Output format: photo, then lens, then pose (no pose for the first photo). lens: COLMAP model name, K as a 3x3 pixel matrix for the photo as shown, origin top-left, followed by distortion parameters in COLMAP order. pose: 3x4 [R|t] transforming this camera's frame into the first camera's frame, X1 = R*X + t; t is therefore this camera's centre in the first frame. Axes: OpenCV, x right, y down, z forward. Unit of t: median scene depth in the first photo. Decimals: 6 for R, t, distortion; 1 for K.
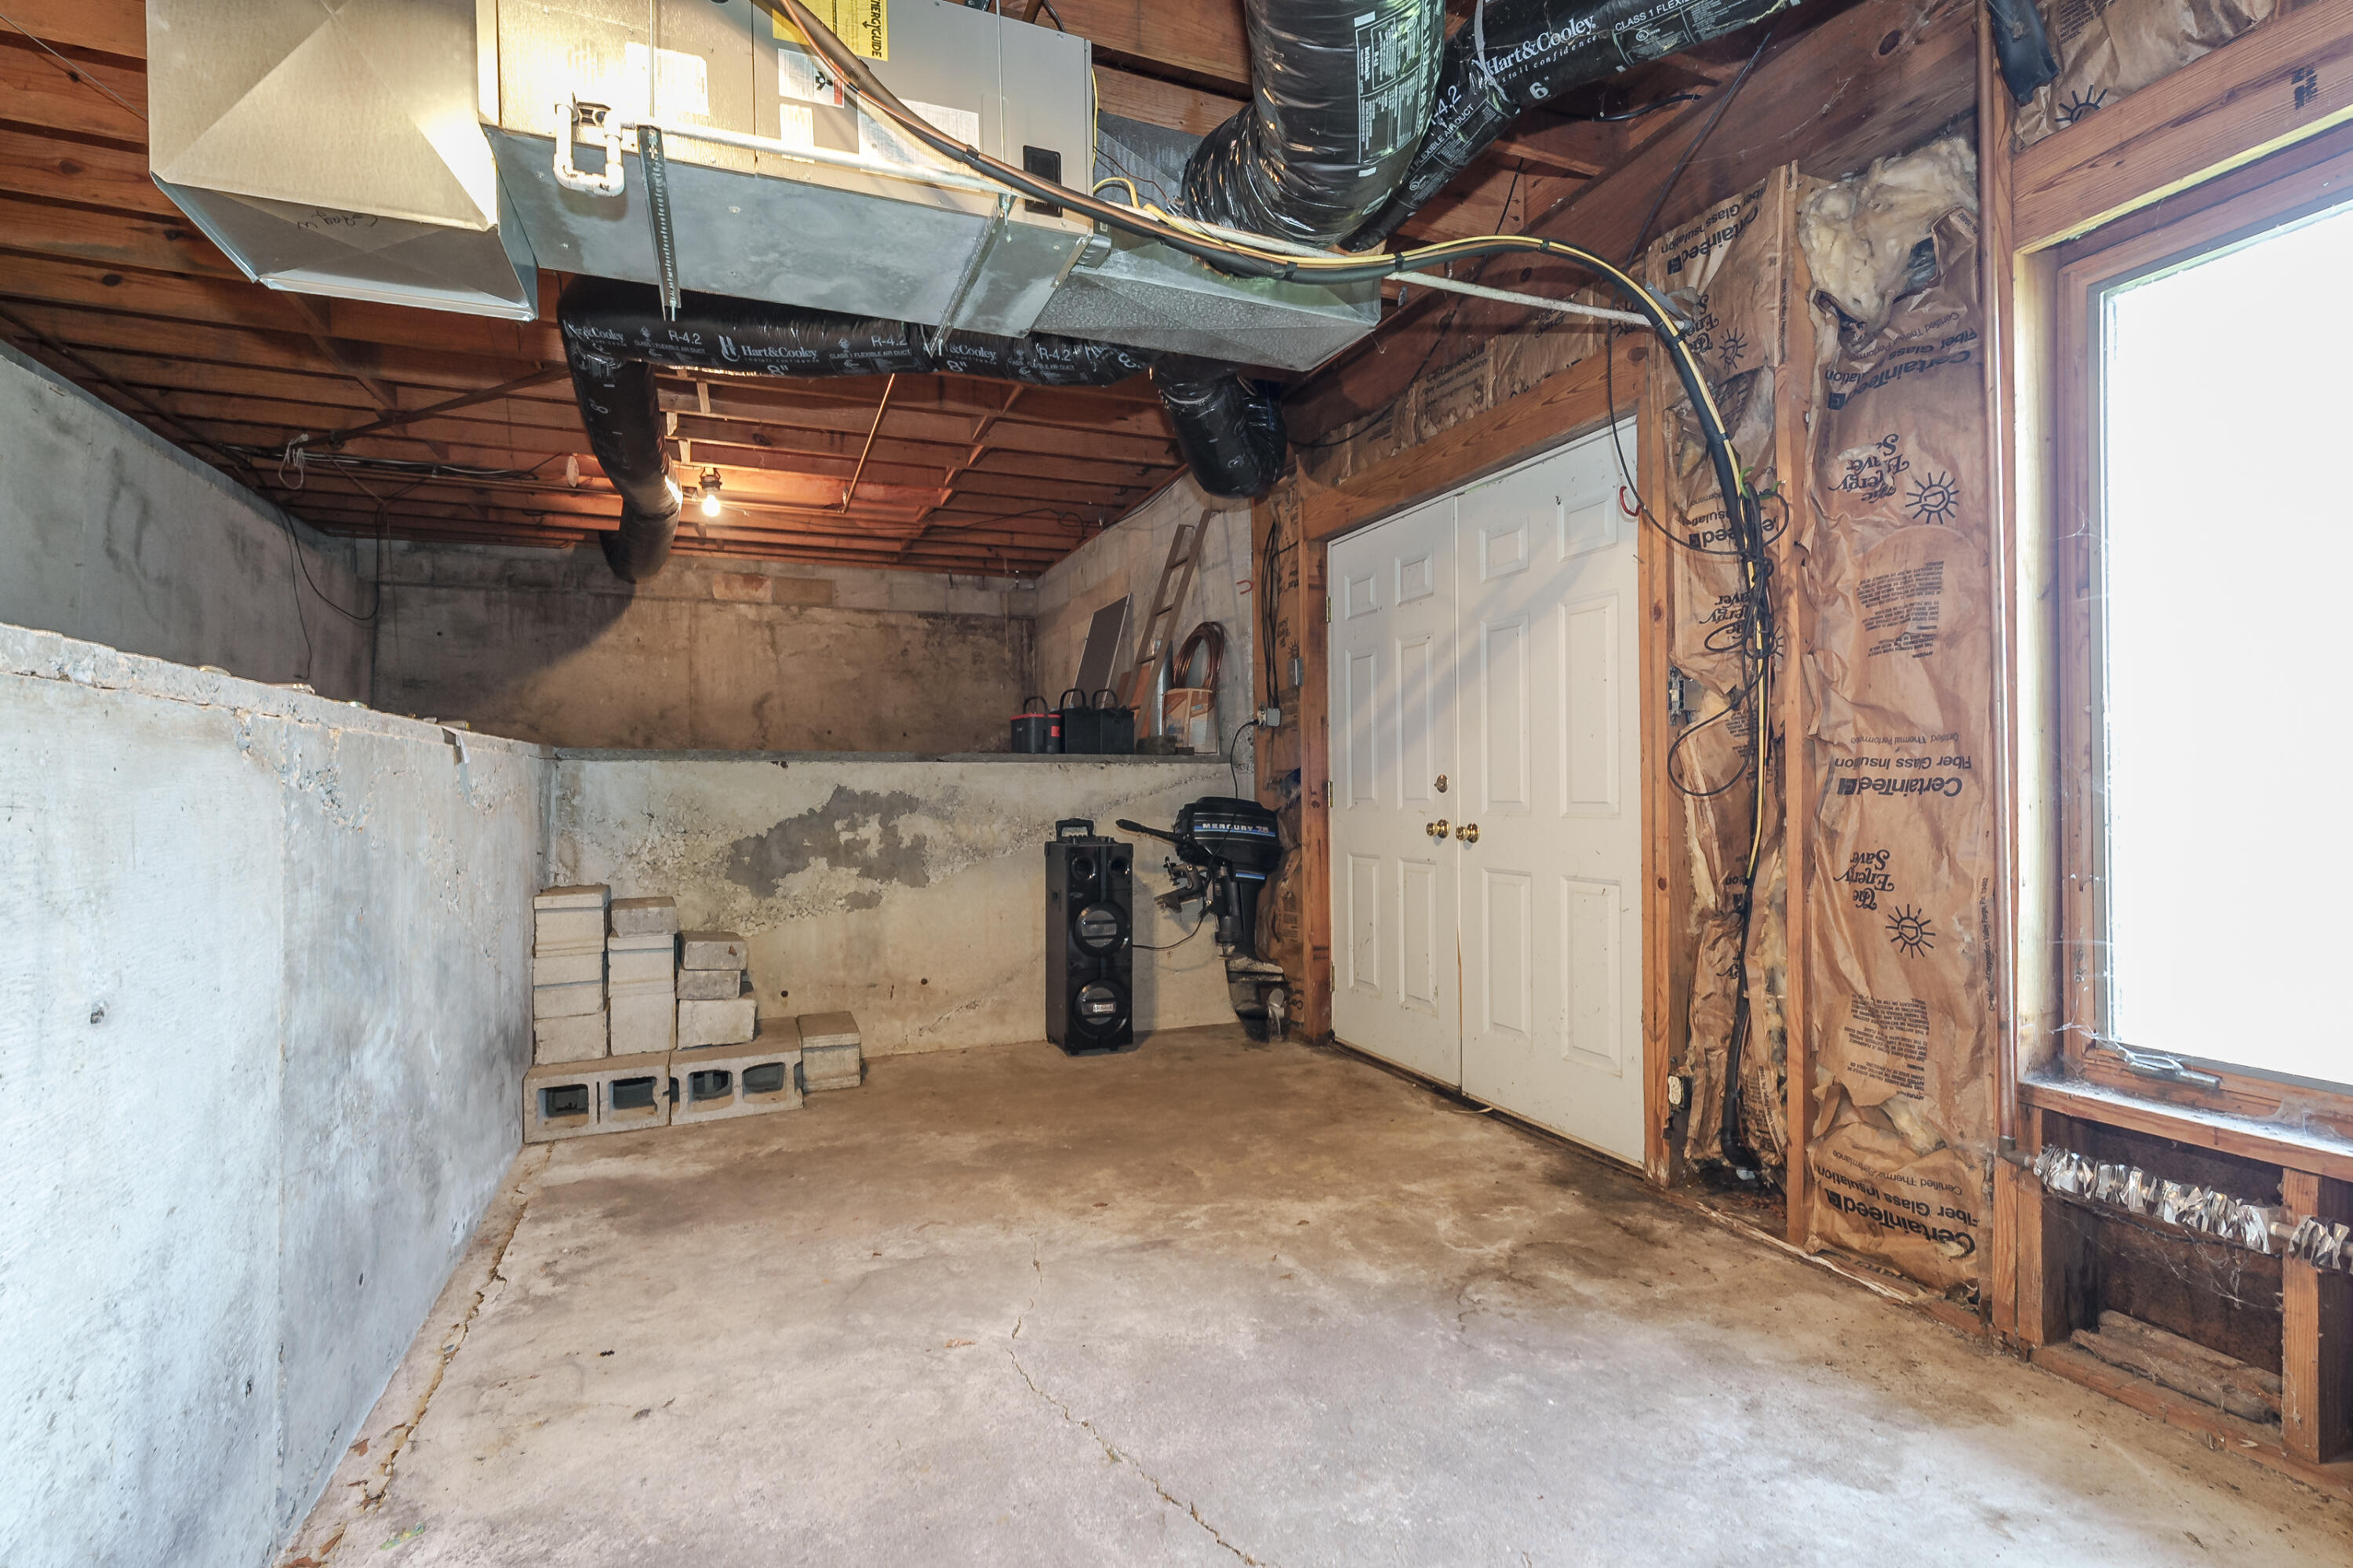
lens RADIAL K [[1098.1, 0, 1176.5], [0, 1098.1, 784.0], [0, 0, 1]] dist [-0.003878, 0.000412]
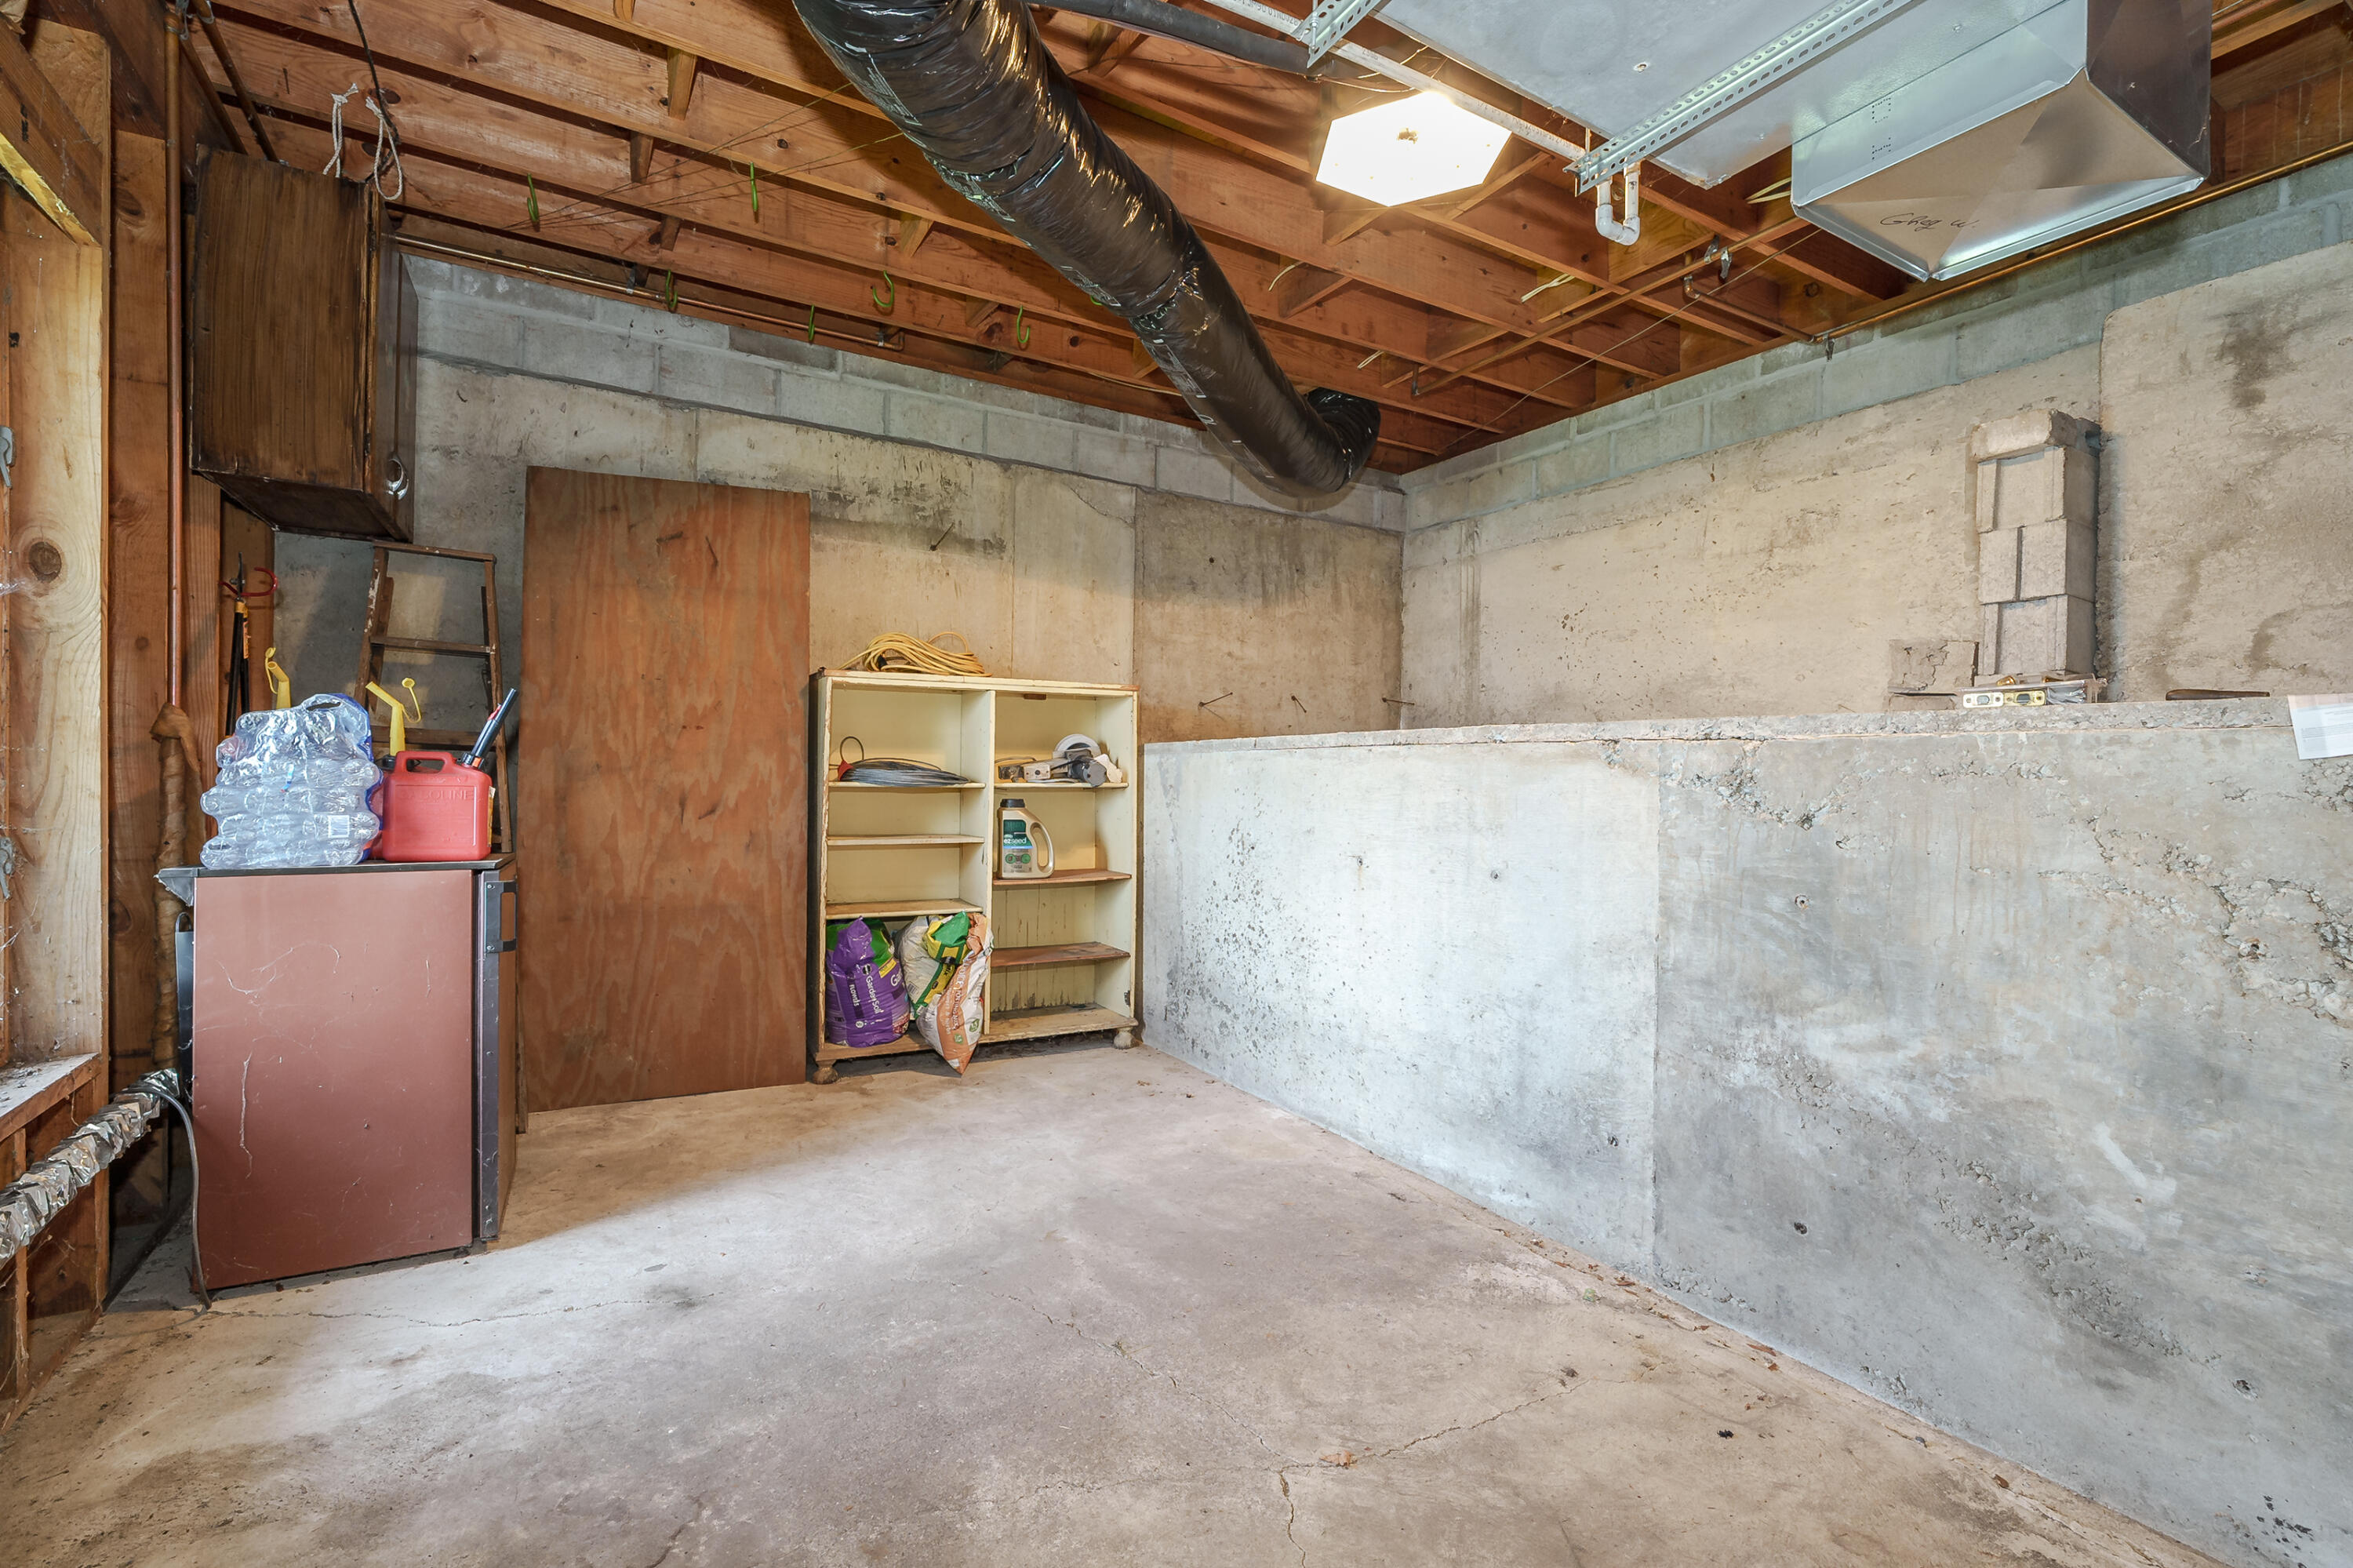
lens RADIAL K [[1098.1, 0, 1176.5], [0, 1098.1, 784.0], [0, 0, 1]] dist [-0.003878, 0.000412]
pose [[-0.990033, -0.009030, -0.140543, 0.052070], [-0.010015, 0.999930, 0.006308, -0.003304], [0.140477, 0.007653, -0.990054, 2.133963]]
